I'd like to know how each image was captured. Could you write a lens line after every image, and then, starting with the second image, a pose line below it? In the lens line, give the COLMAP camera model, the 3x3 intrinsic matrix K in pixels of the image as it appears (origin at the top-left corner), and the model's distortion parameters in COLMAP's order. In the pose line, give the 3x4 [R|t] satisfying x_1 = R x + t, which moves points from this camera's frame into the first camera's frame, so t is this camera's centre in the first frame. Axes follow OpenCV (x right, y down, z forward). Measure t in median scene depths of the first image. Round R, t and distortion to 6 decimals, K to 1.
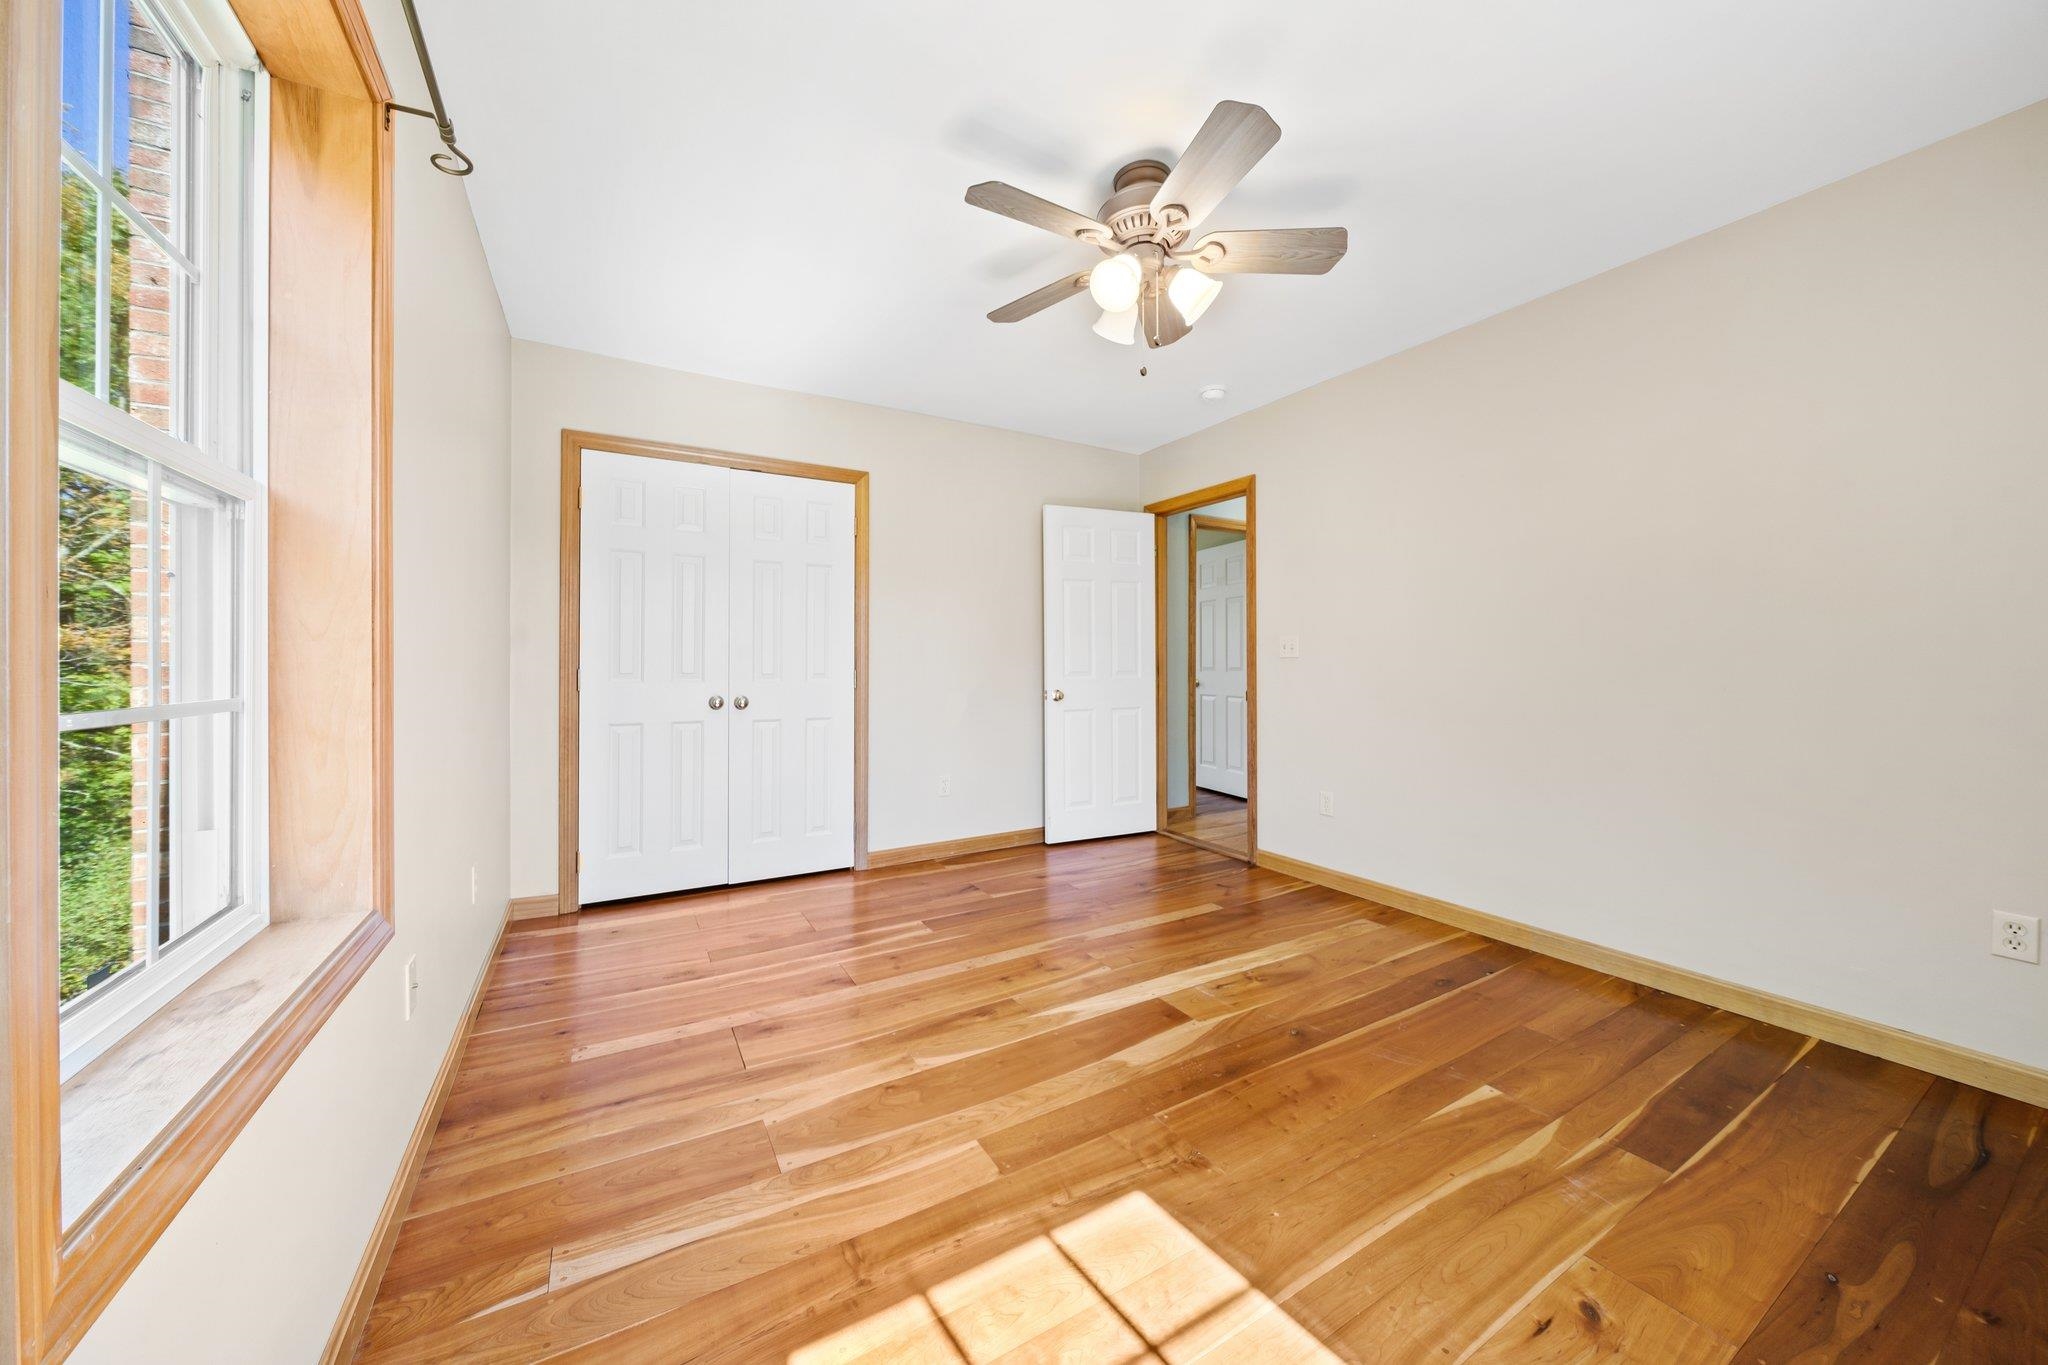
lens RADIAL K [[704.3, 0, 1015.6], [0, 704.3, 668.2], [0, 0, 1]] dist [0.002379, 0.000025]
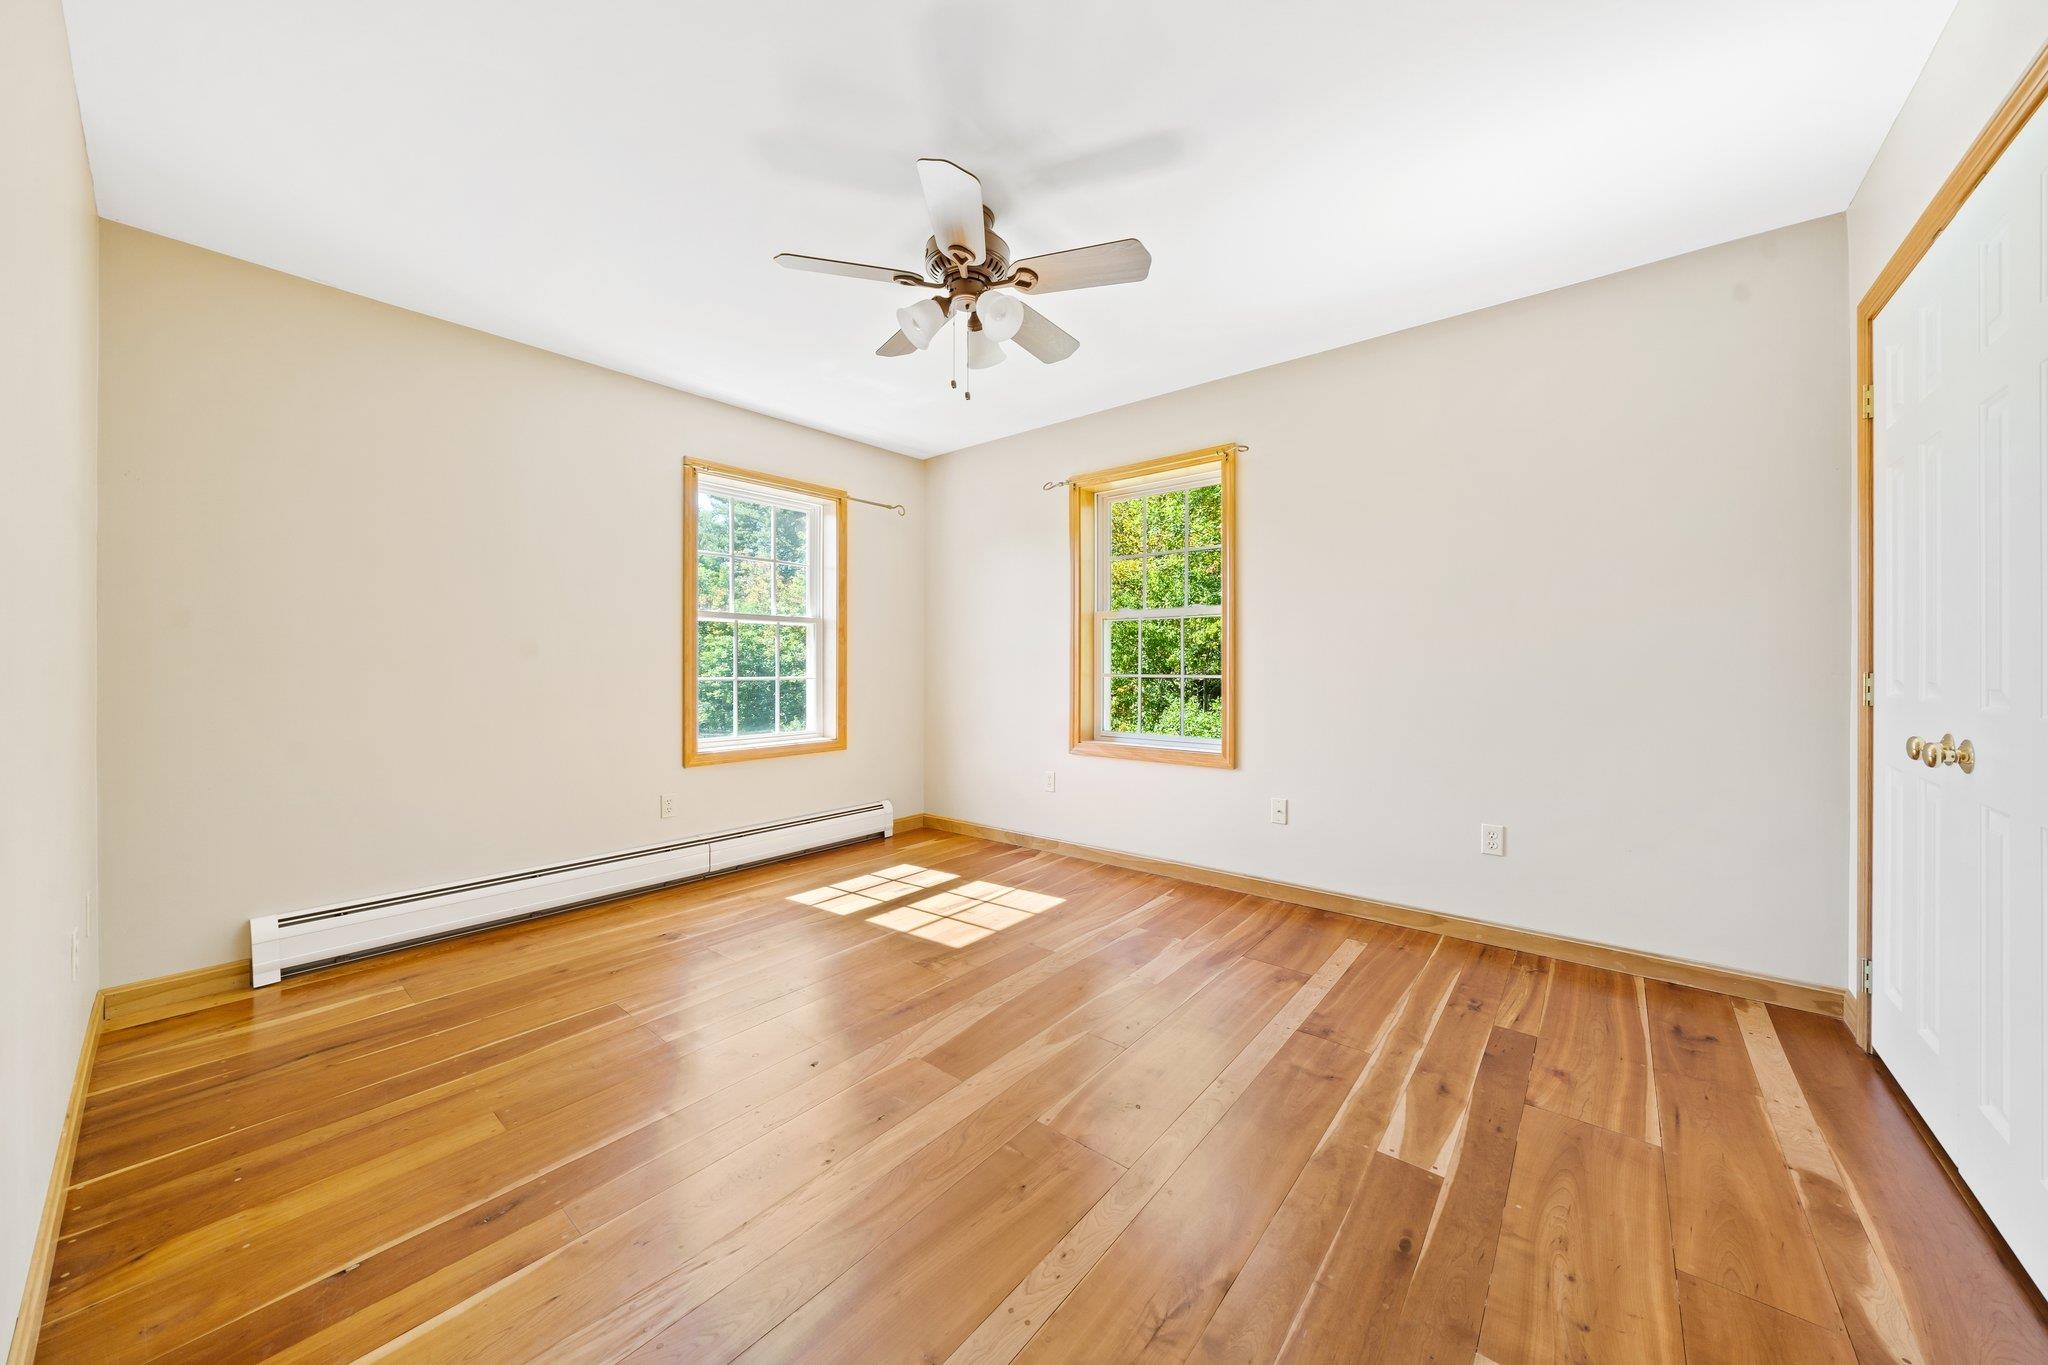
lens RADIAL K [[704.3, 0, 1022.2], [0, 704.3, 668.2], [0, 0, 1]] dist [0.002379, 0.000025]
pose [[-0.938901, 0.003918, -0.344164, 0.445874], [0.000753, 0.999956, 0.009330, -0.010750], [0.344185, 0.008501, -0.938863, 1.910071]]
